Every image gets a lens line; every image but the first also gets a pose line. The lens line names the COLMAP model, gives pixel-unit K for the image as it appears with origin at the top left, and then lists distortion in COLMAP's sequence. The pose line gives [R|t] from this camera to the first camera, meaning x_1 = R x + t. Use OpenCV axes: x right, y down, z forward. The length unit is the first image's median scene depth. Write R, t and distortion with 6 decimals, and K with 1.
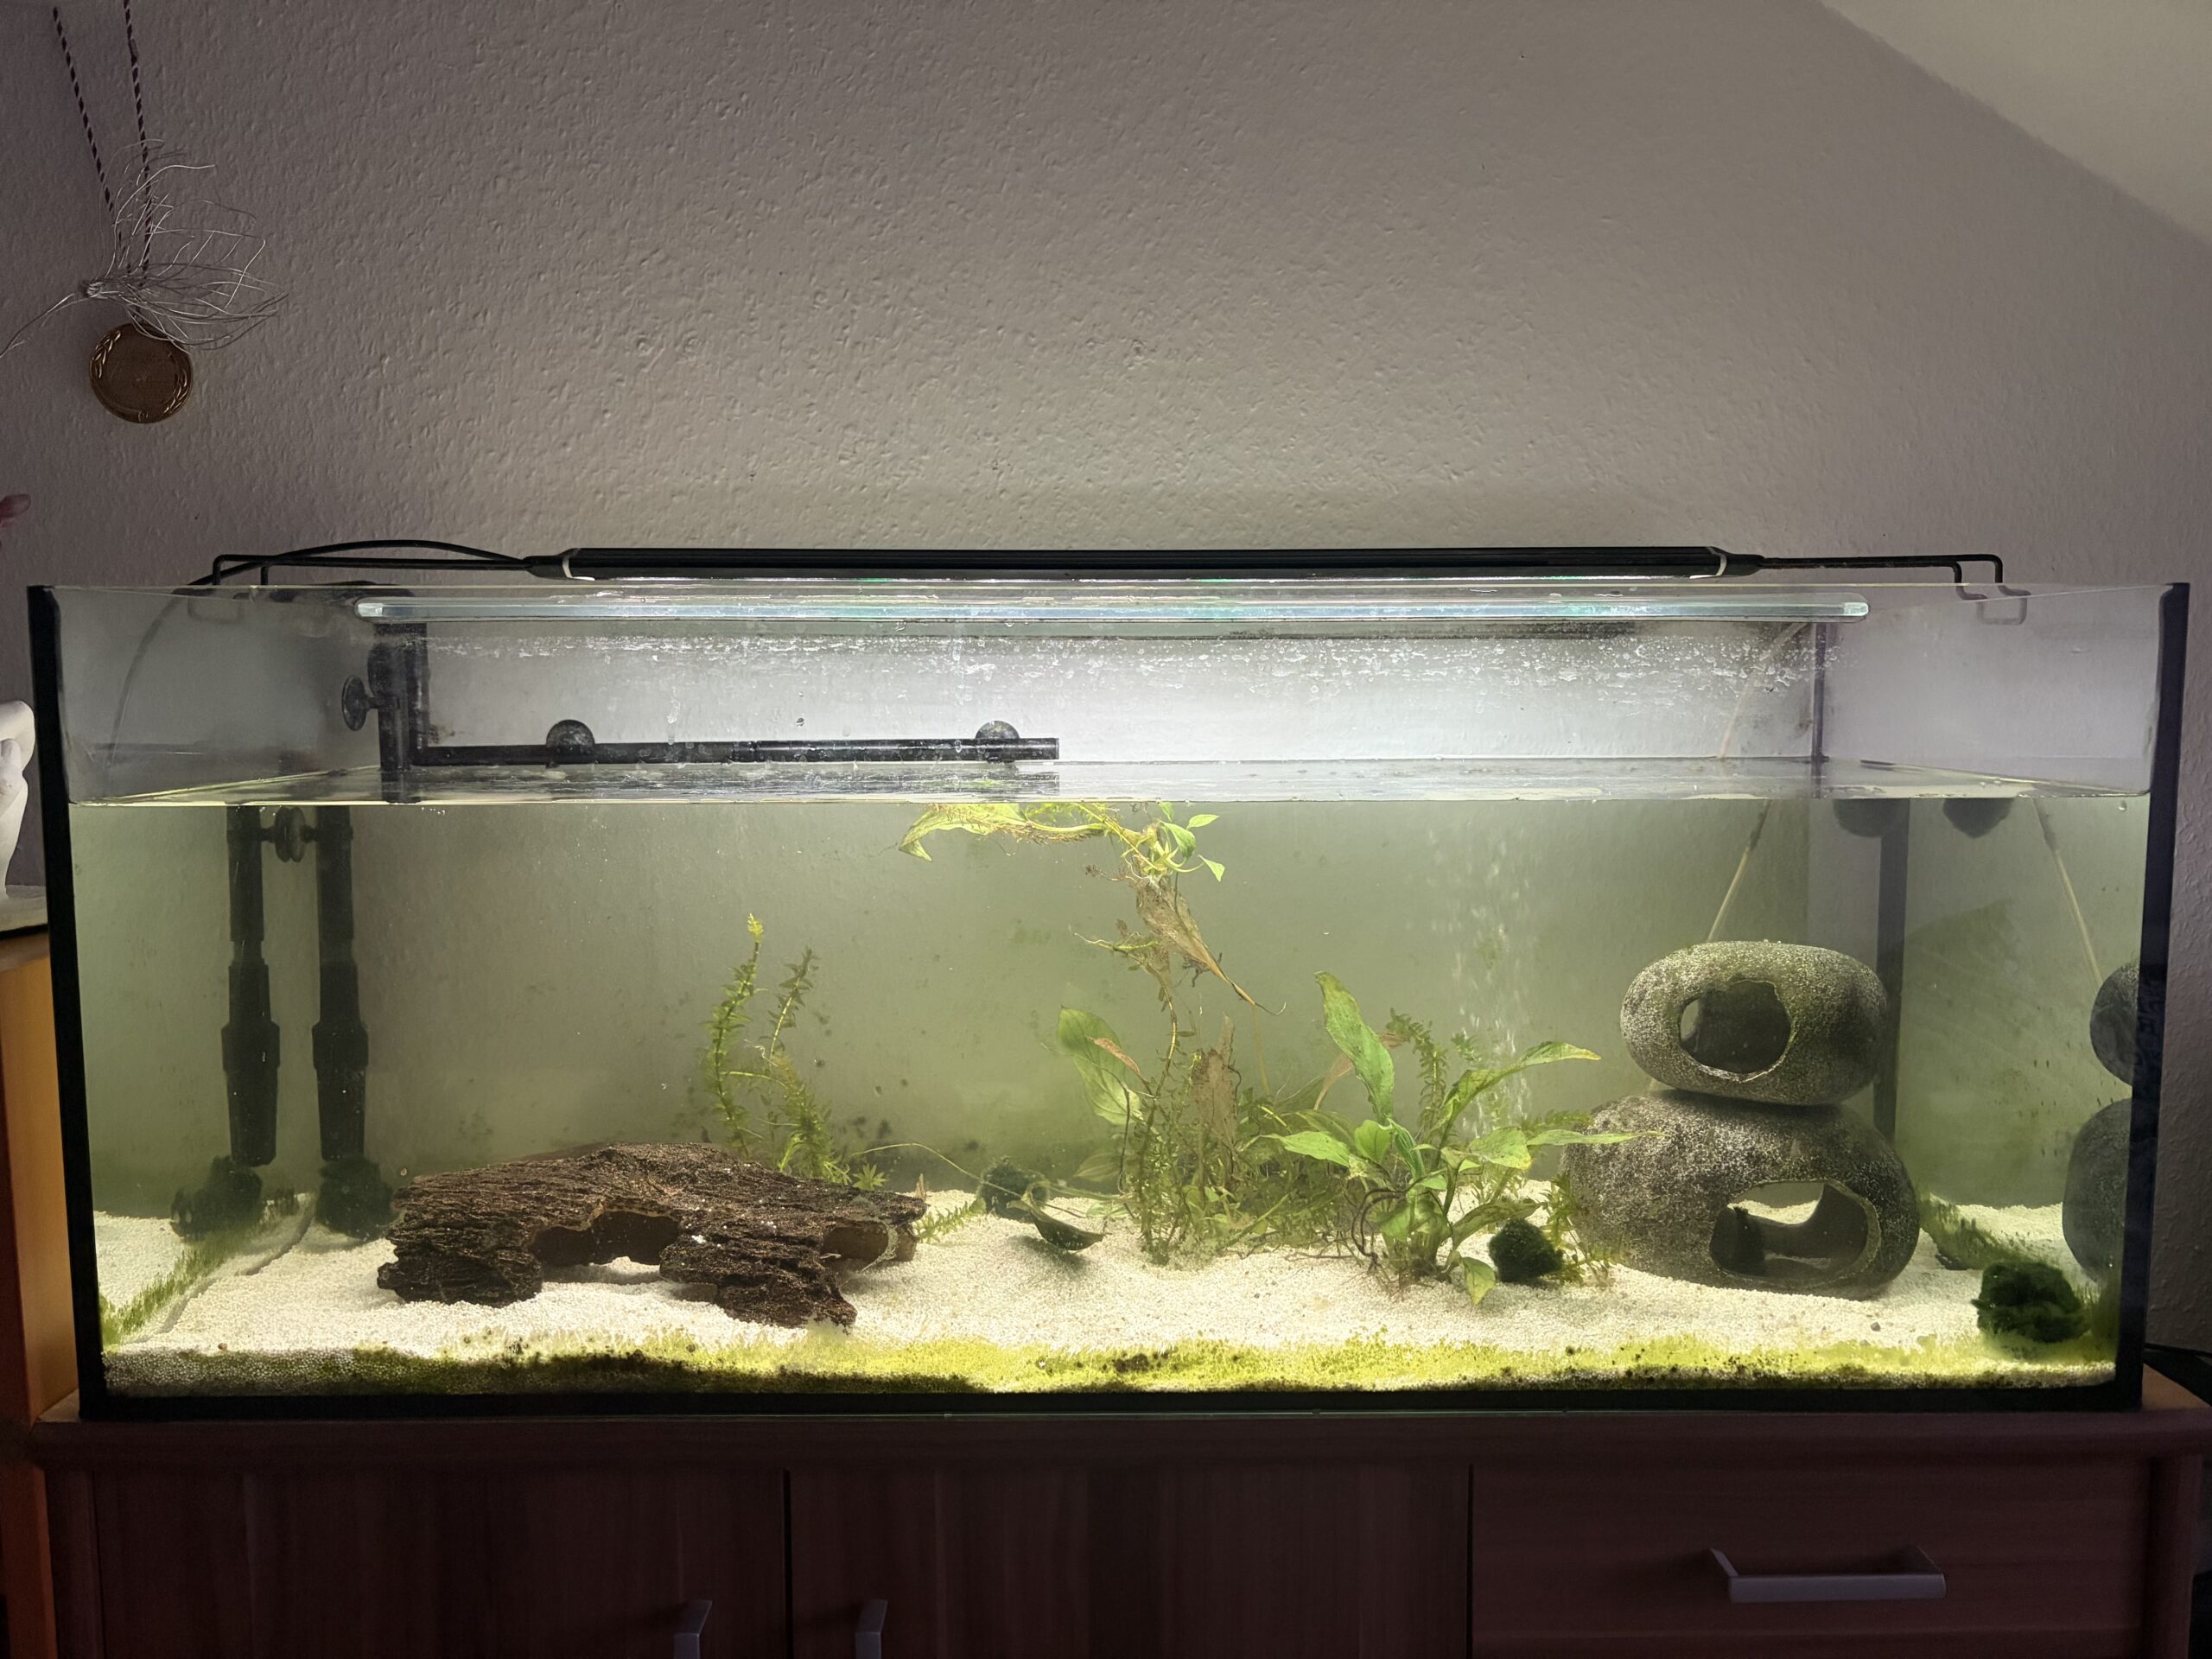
lens RADIAL K [[1631.4, 0, 1247.9], [0, 1631.4, 829.1], [0, 0, 1]] dist [0.020900, -0.015686]
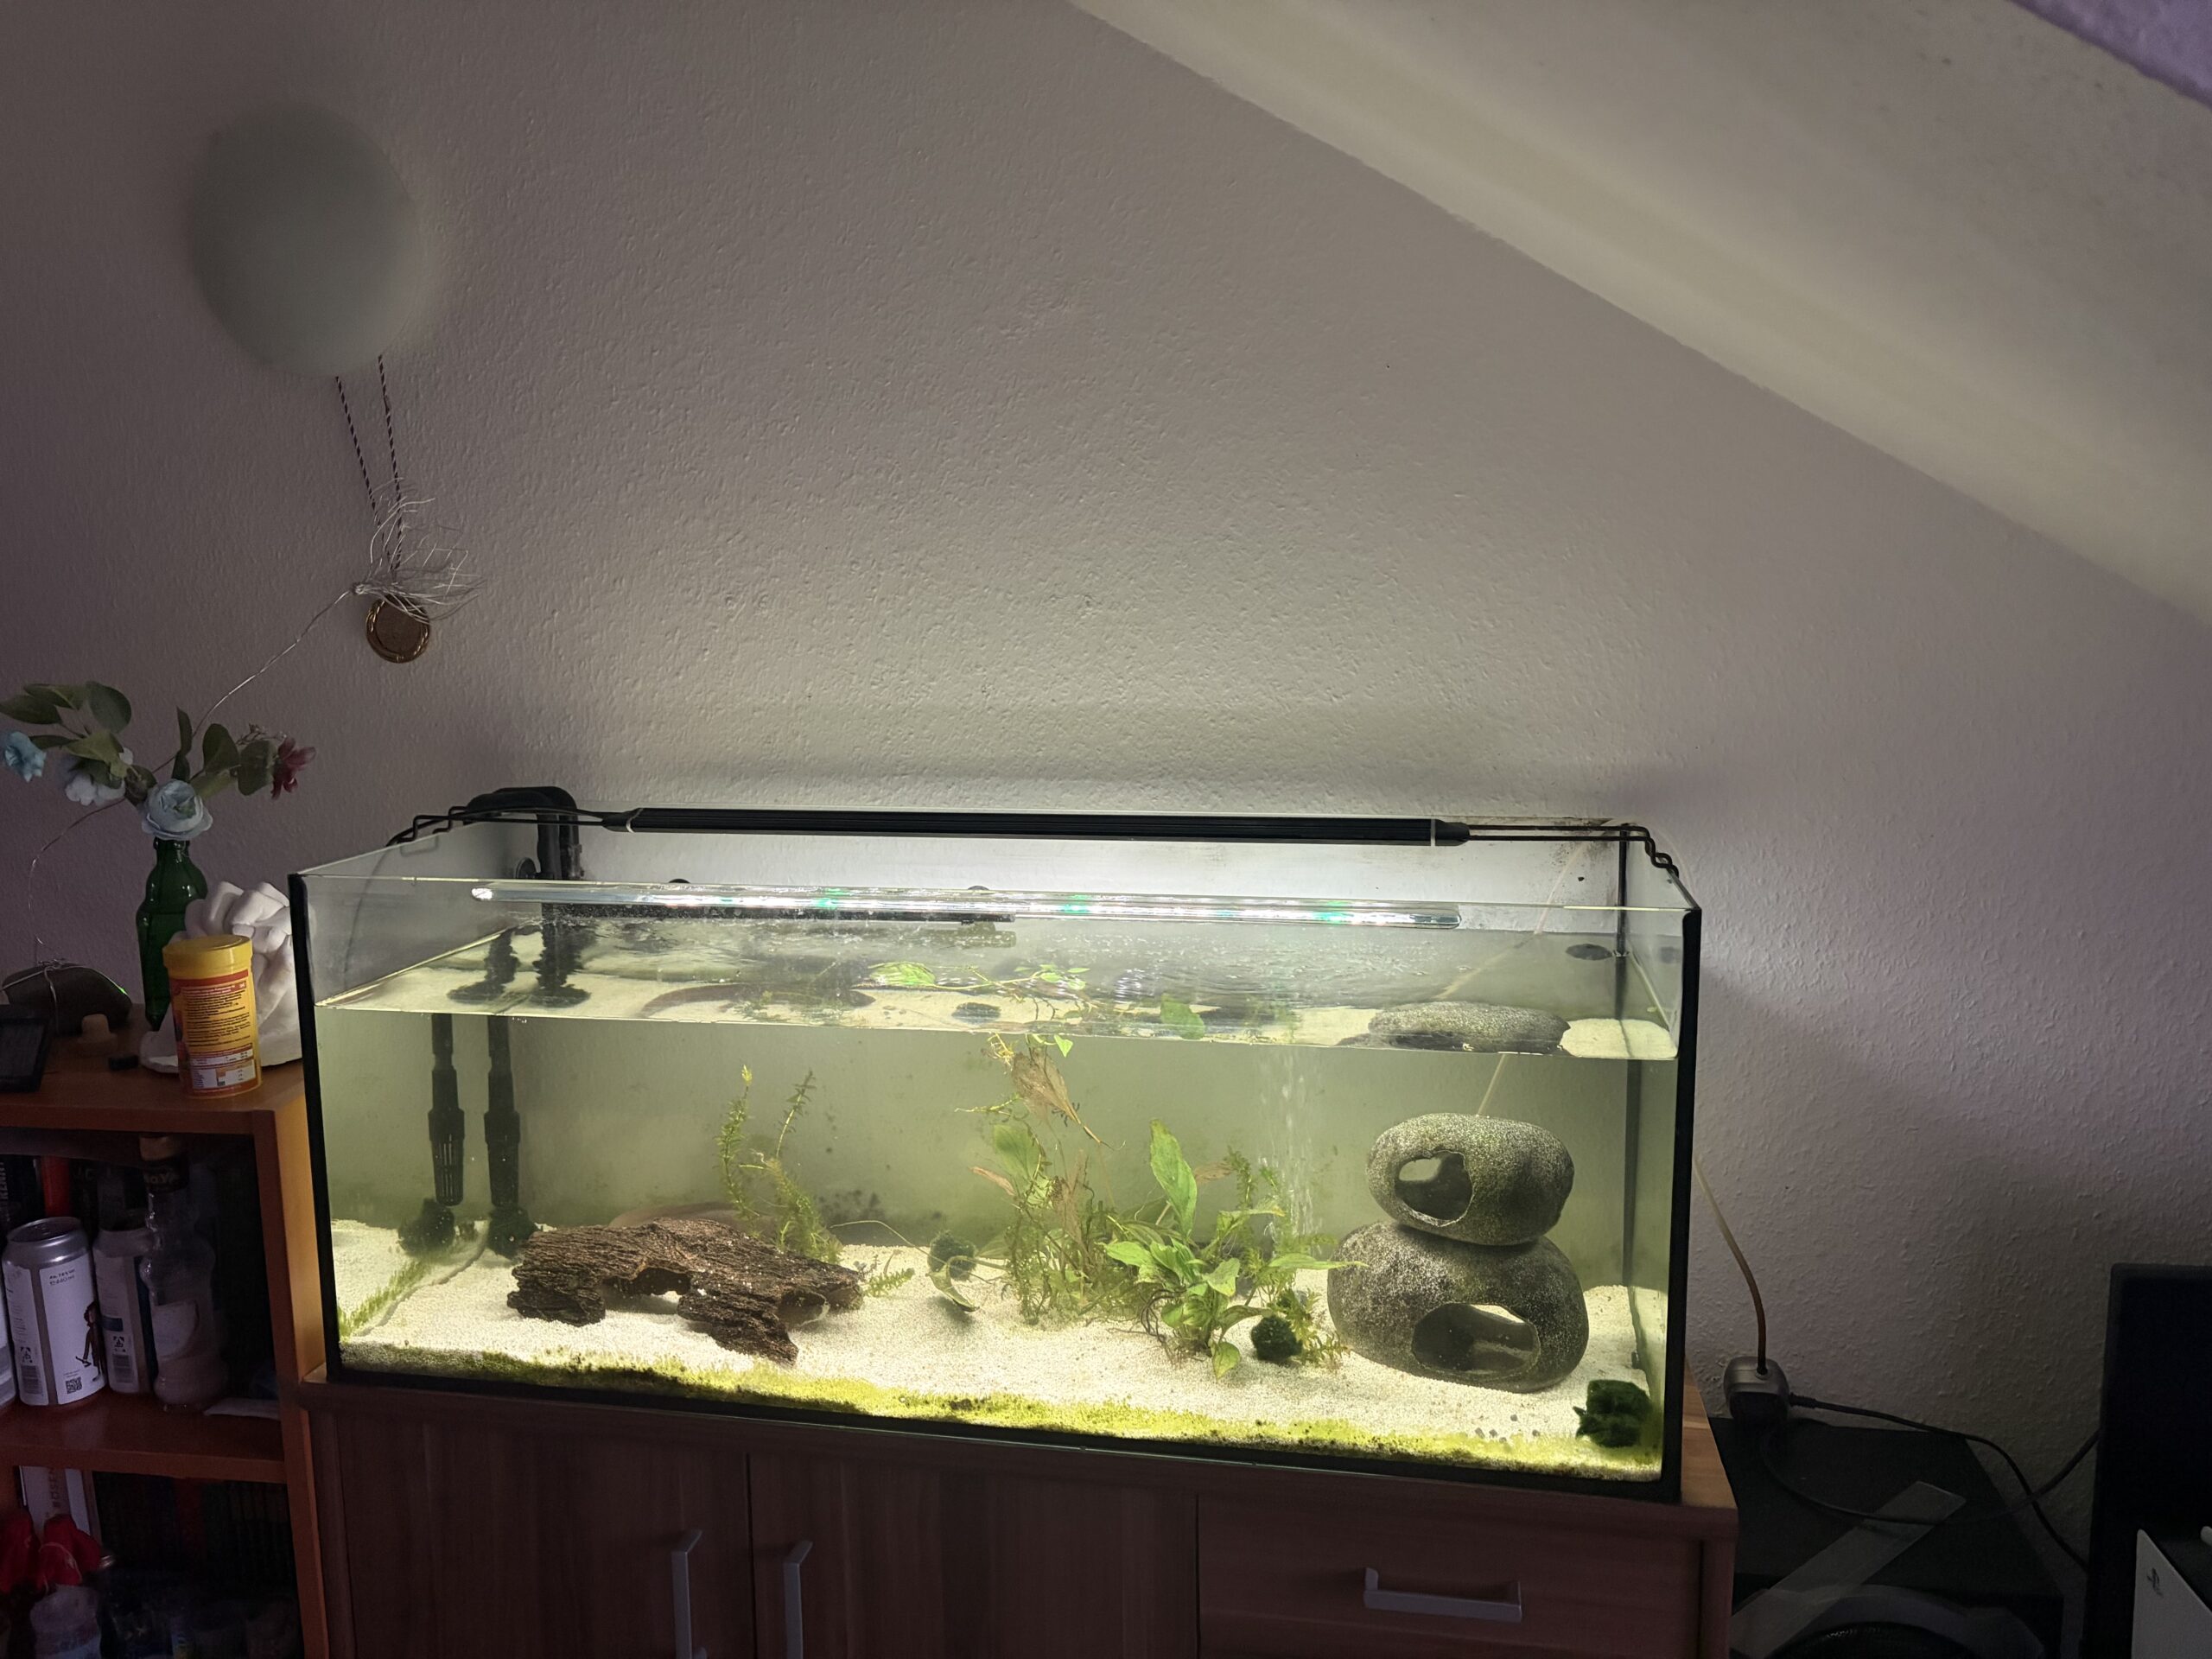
lens RADIAL K [[1631.4, 0, 1247.9], [0, 1631.4, 829.1], [0, 0, 1]] dist [0.020900, -0.015686]
pose [[0.983051, 0.027116, -0.181317, 0.413913], [-0.017696, 0.998418, 0.053368, -0.259076], [0.182477, -0.049254, 0.981976, -0.352612]]
